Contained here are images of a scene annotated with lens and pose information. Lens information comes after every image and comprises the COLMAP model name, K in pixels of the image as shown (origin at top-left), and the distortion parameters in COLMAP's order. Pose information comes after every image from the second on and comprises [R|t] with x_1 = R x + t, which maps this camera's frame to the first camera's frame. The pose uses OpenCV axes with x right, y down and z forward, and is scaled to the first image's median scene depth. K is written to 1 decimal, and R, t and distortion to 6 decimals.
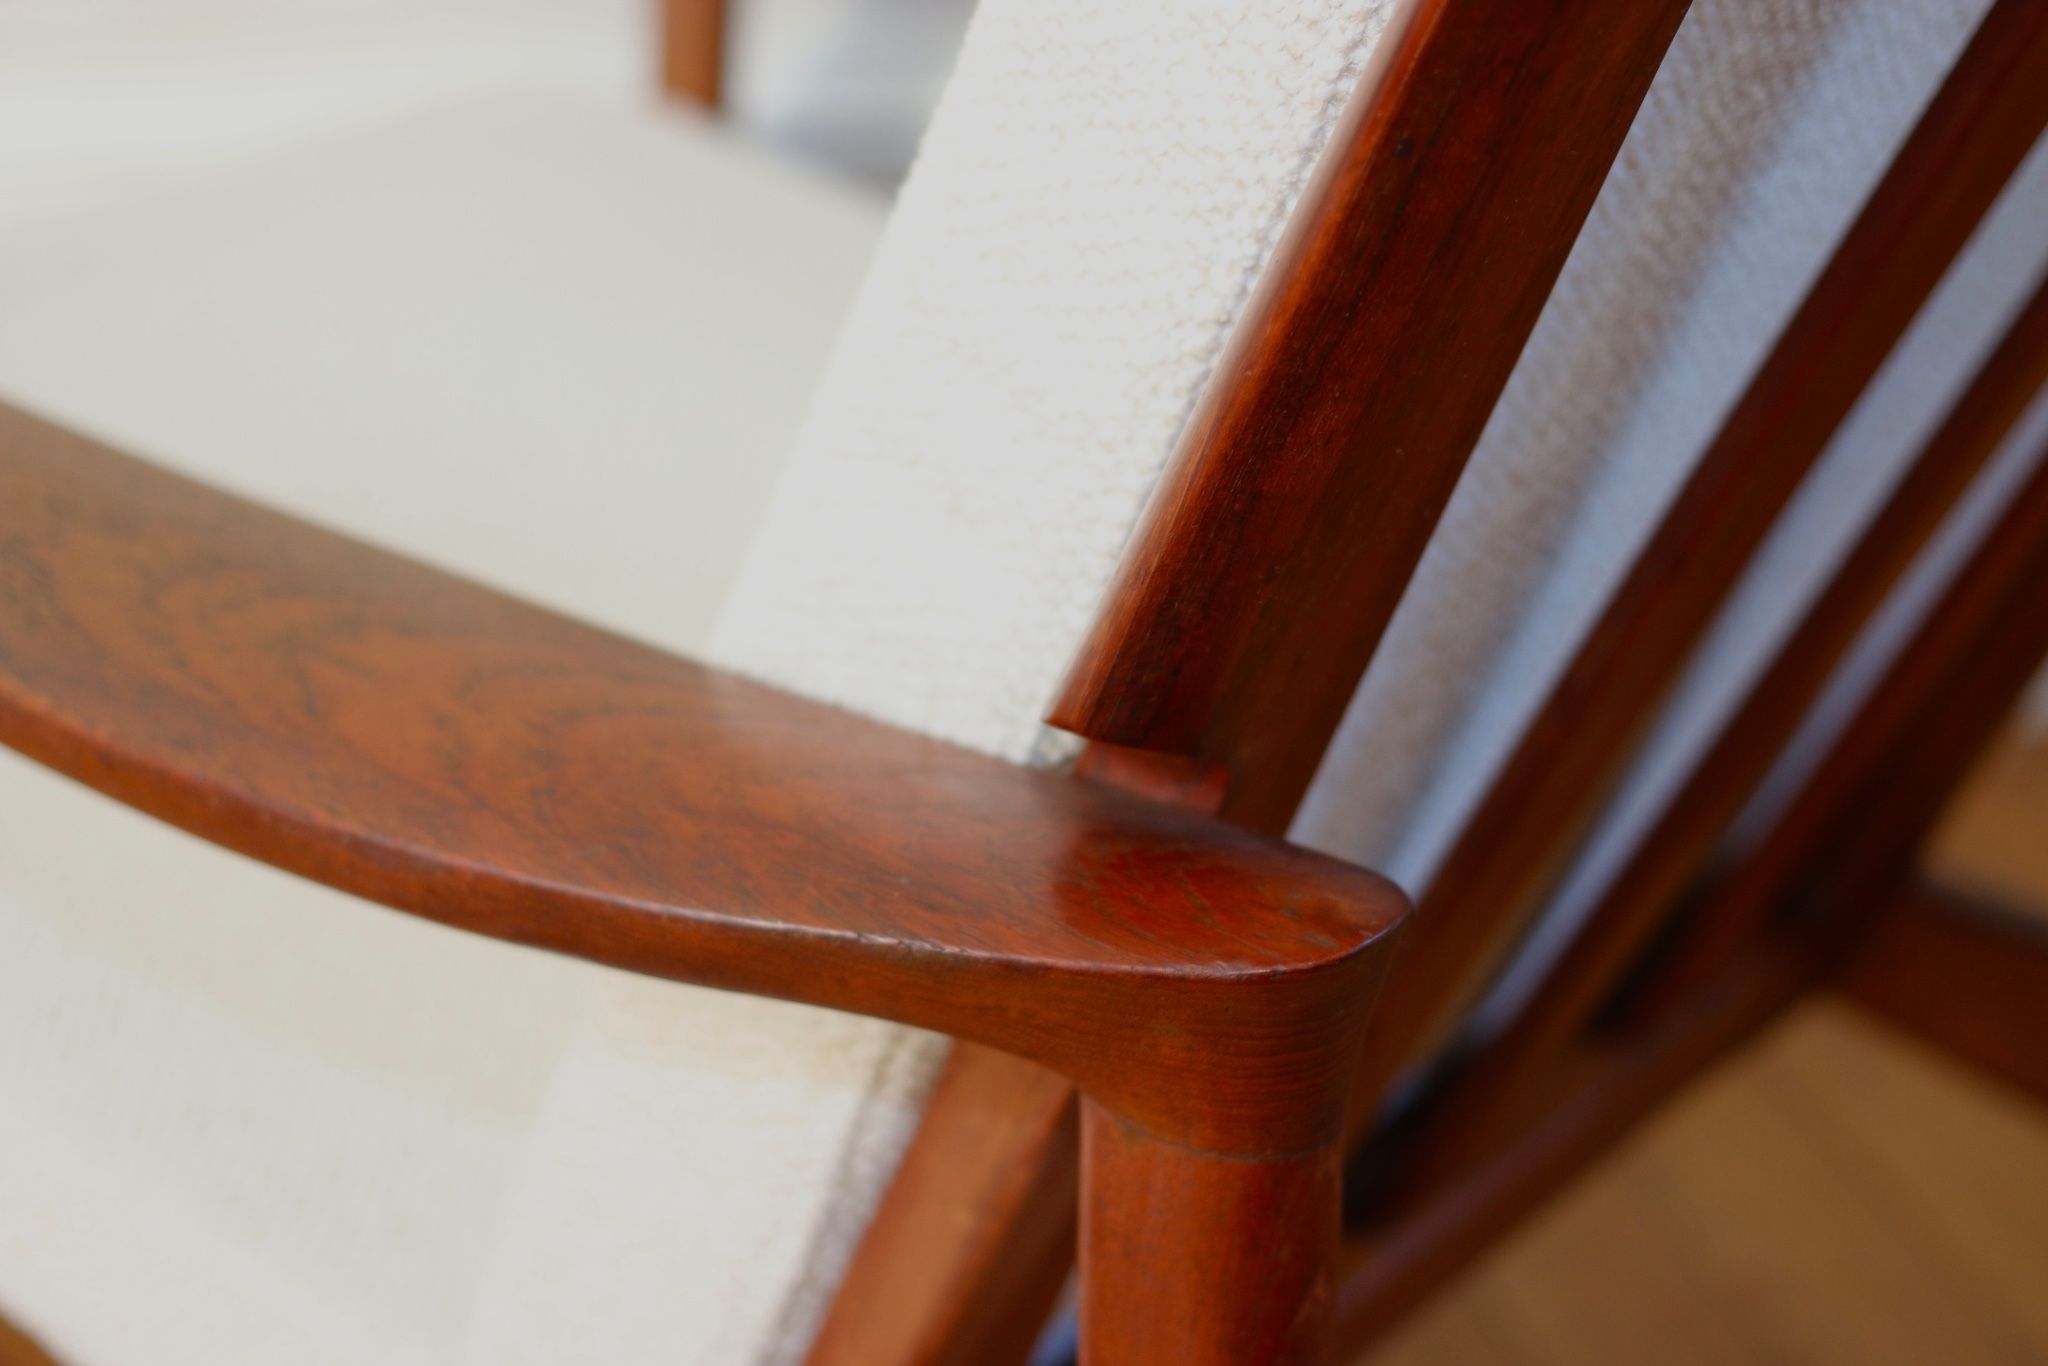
lens RADIAL K [[3831.4, 0, 1022.6], [0, 3831.4, 683.5], [0, 0, 1]] dist [-0.058649, 0.000000]
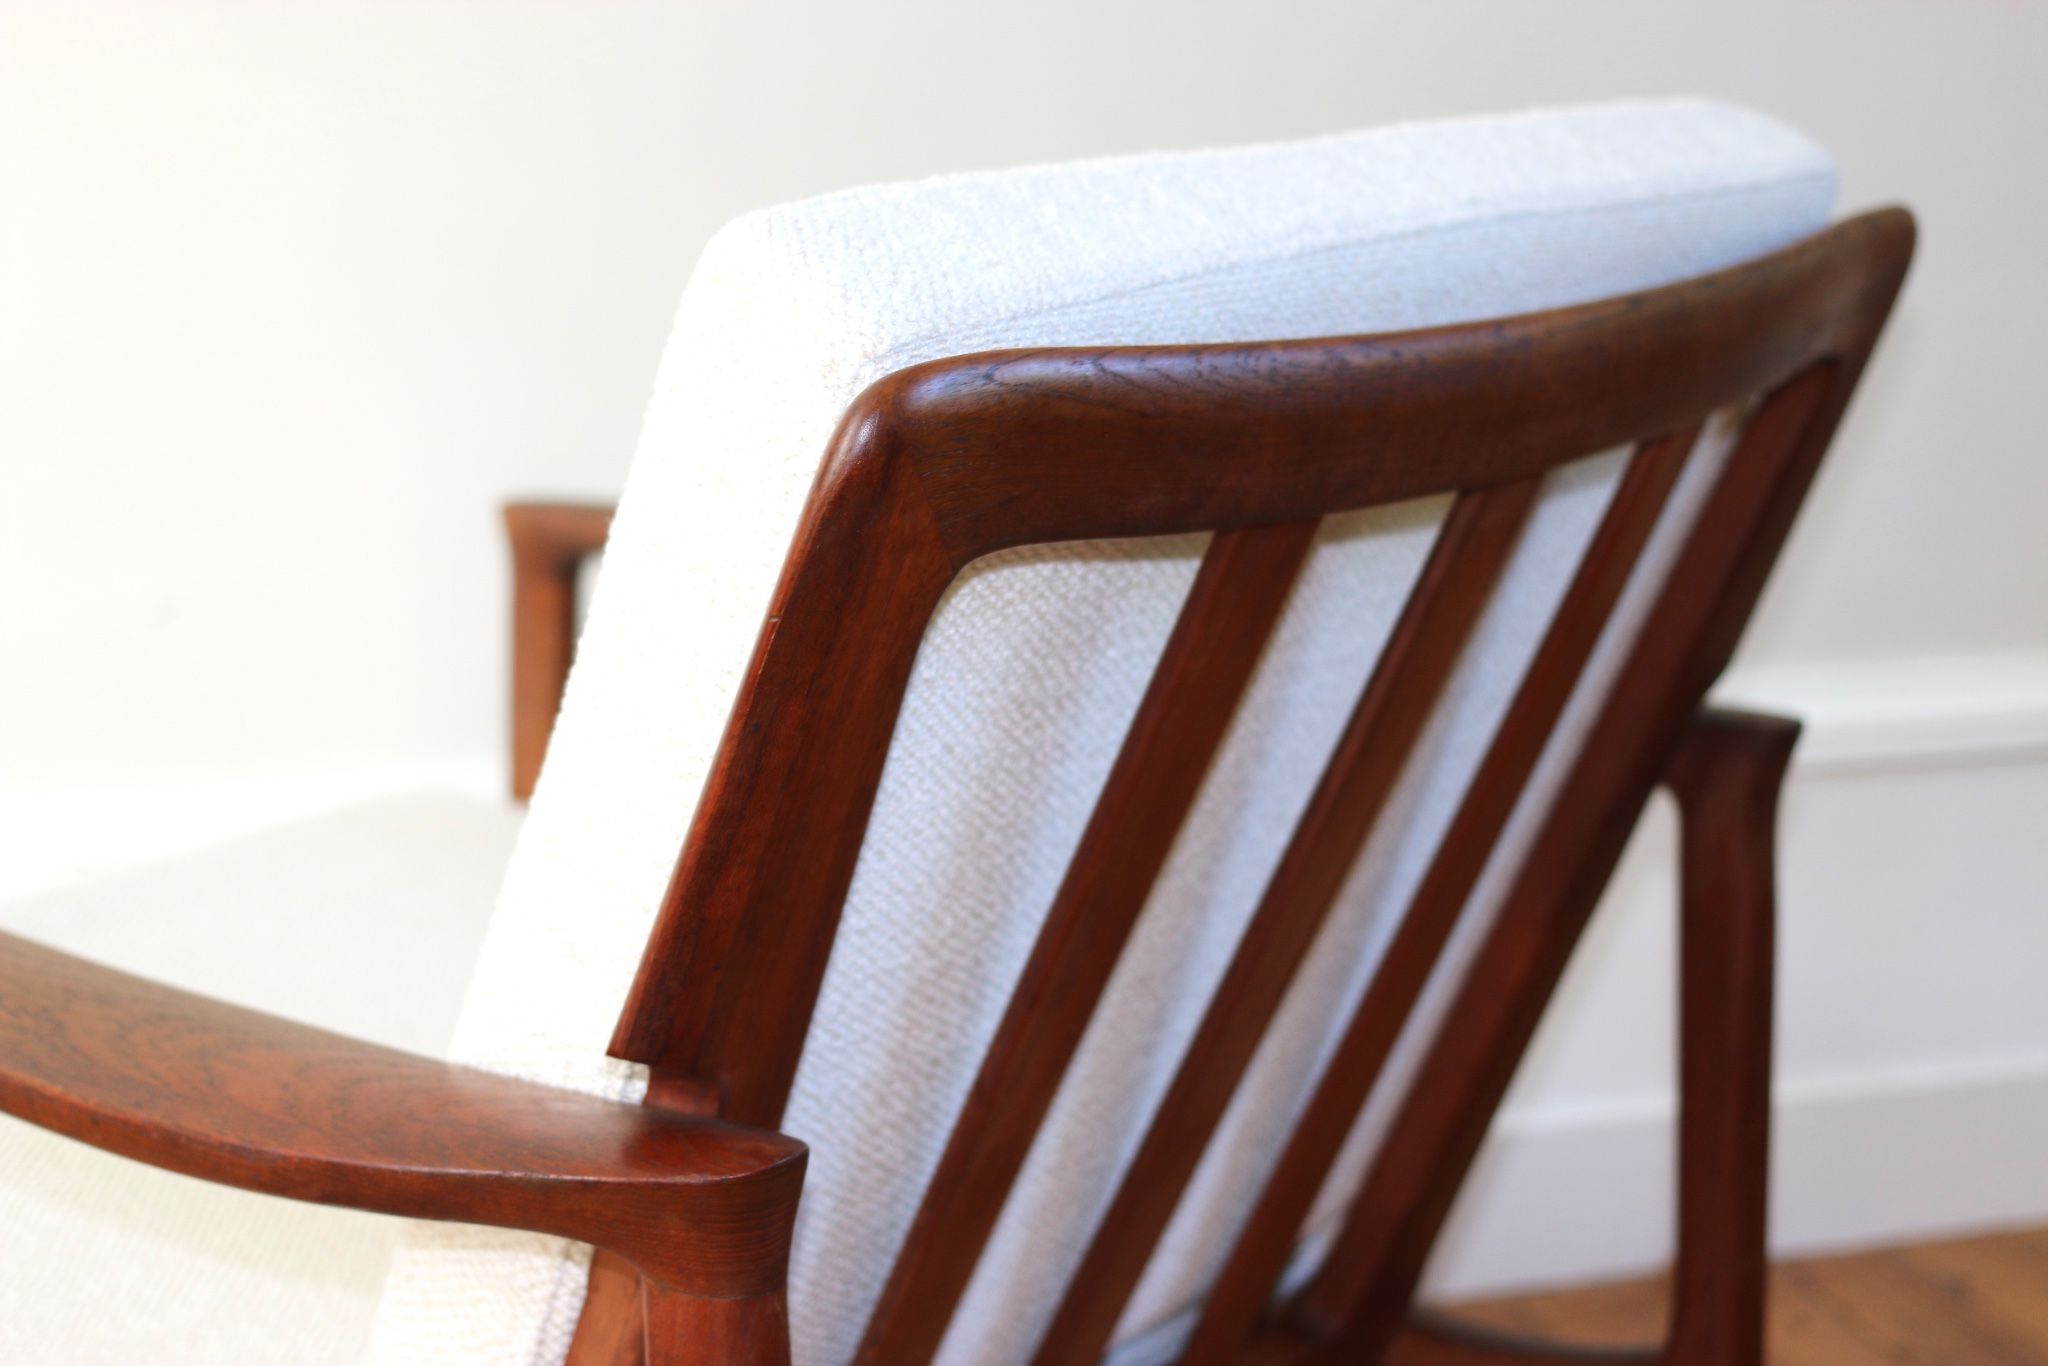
lens RADIAL K [[3831.4, 0, 1024.9], [0, 3831.4, 682.5], [0, 0, 1]] dist [-0.058649, 0.000000]
pose [[0.999486, -0.031981, 0.002328, 0.201263], [0.031795, 0.979012, -0.201309, 0.203967], [0.004159, 0.201280, 0.979525, -0.801775]]
